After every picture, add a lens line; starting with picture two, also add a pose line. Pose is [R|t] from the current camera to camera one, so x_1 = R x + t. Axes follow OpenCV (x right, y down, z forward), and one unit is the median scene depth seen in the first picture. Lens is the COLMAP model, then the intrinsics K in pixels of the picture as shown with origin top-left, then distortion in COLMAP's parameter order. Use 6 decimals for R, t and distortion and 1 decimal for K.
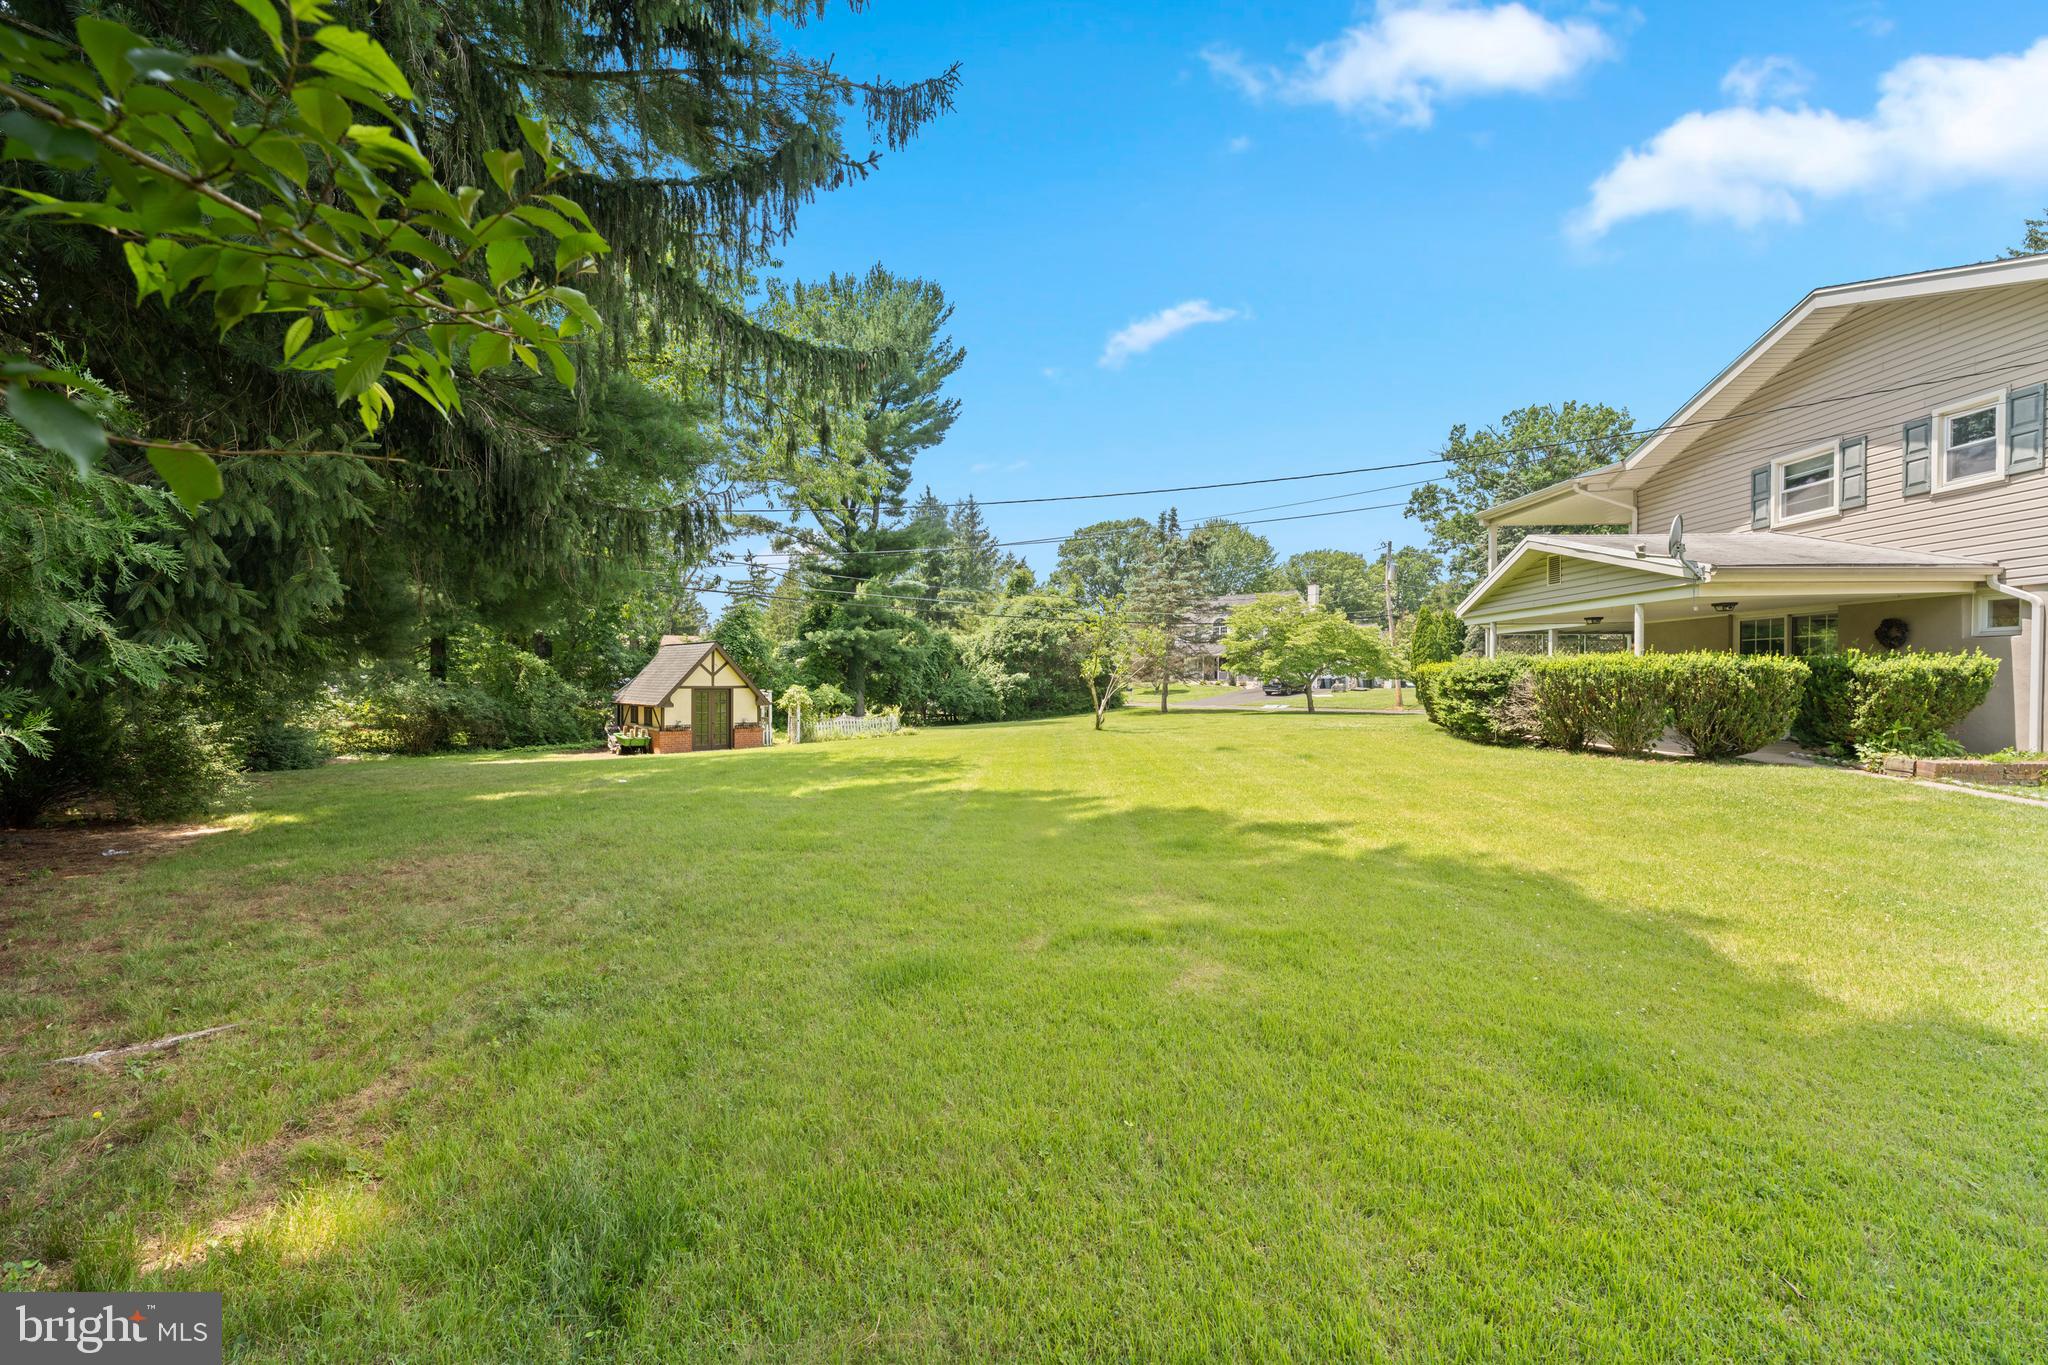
lens RADIAL K [[819.3, 0, 1024.7], [0, 819.3, 672.3], [0, 0, 1]] dist [-0.001774, 0.000403]
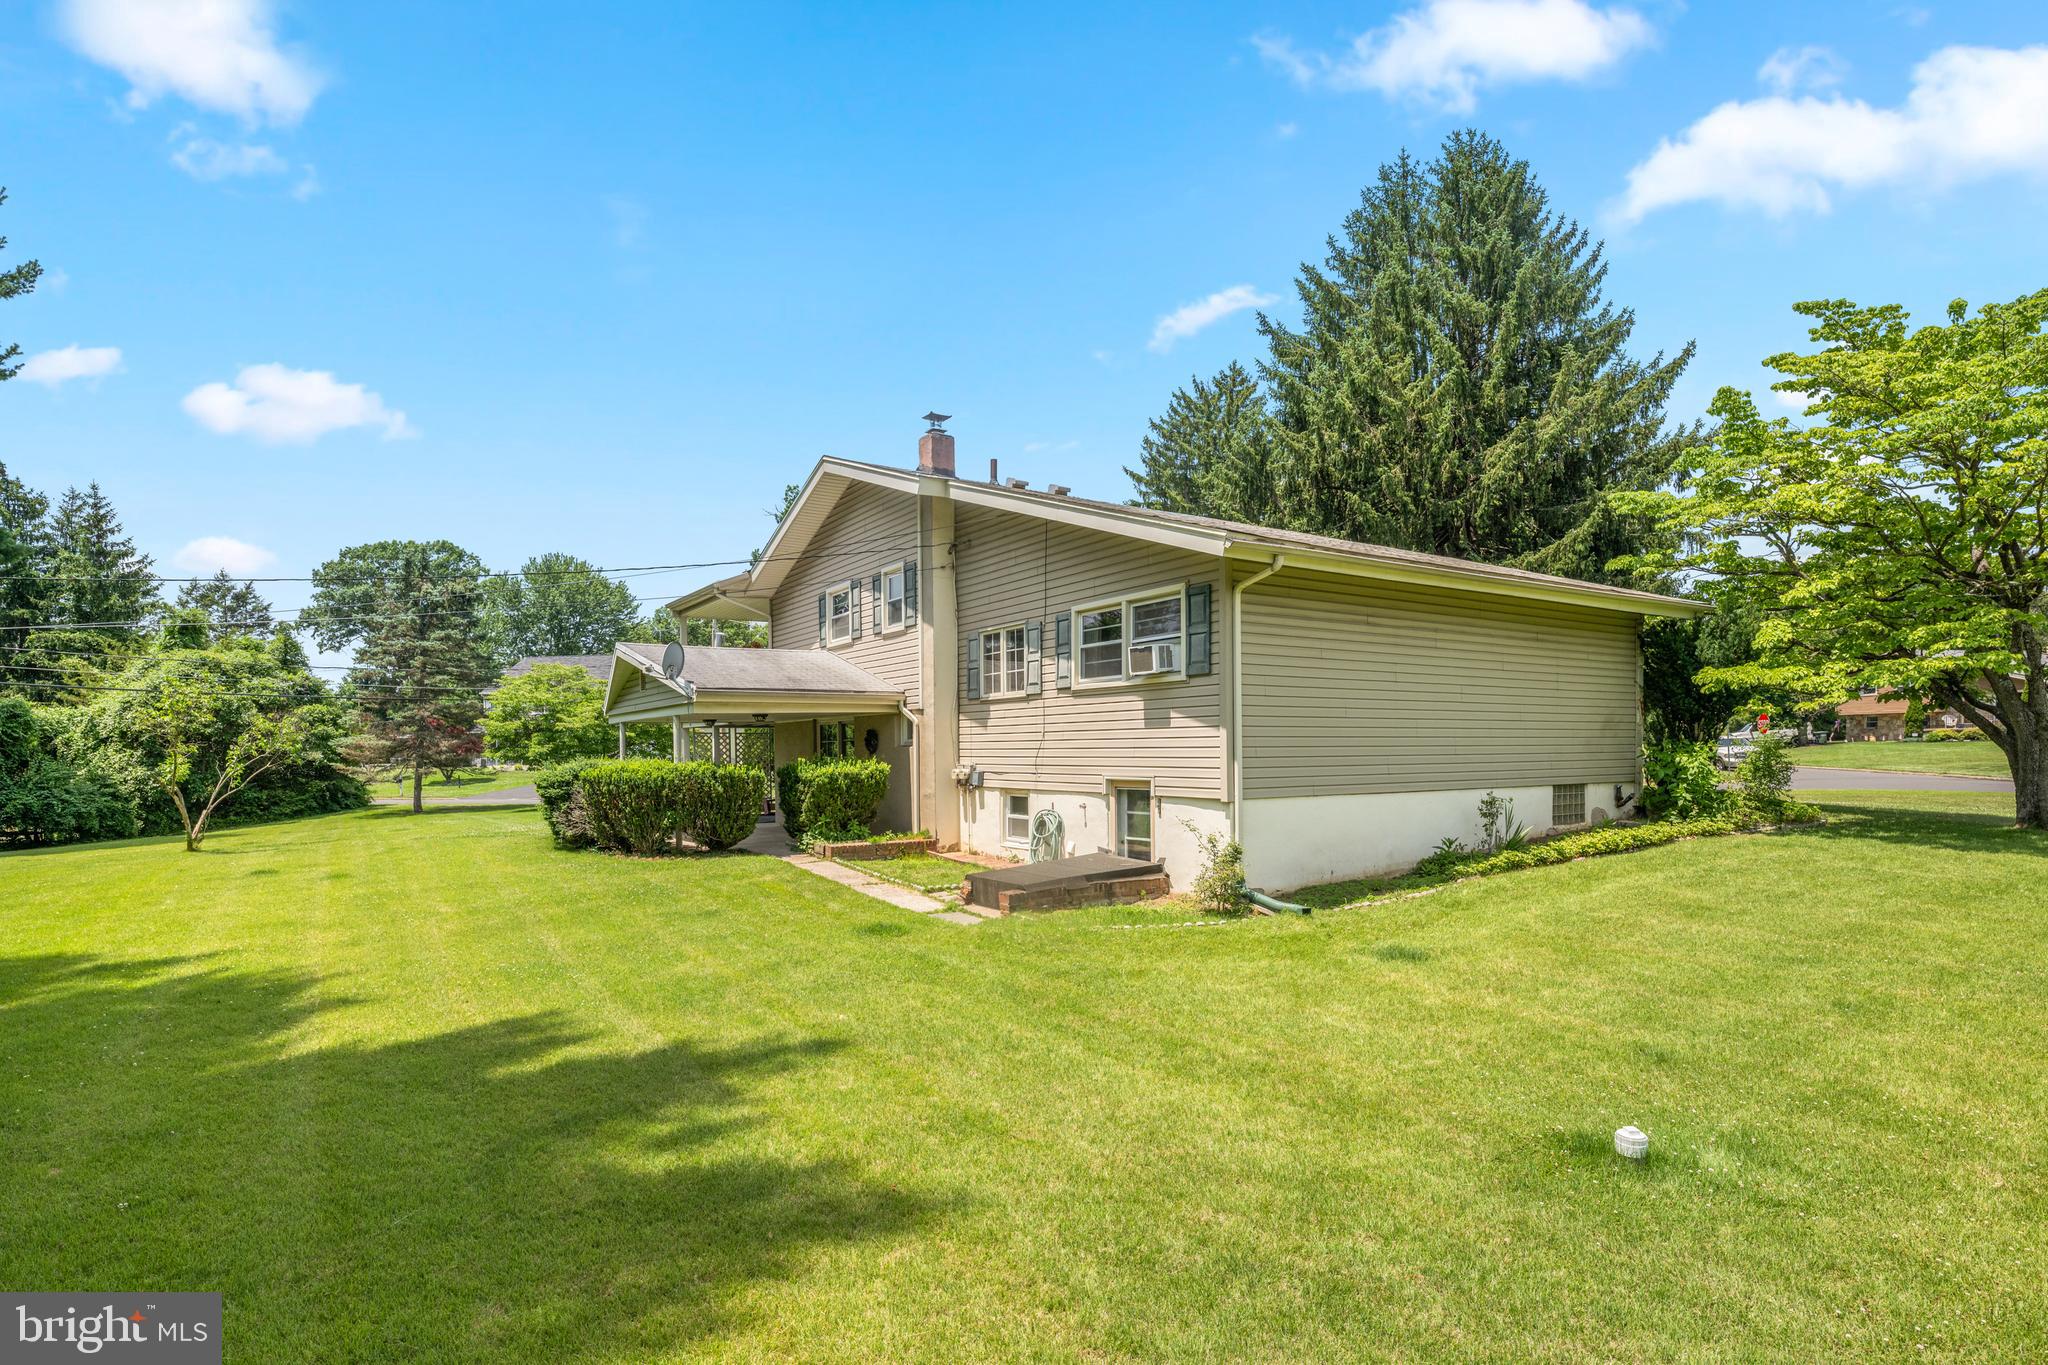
lens RADIAL K [[1006.2, 0, 1012.0], [0, 1006.2, 763.7], [0, 0, 1]] dist [0.000522, 0.000293]
pose [[0.811786, -0.019329, 0.583635, 0.073922], [0.009858, 0.999763, 0.019399, -0.009170], [-0.583872, -0.009994, 0.811784, -0.086883]]
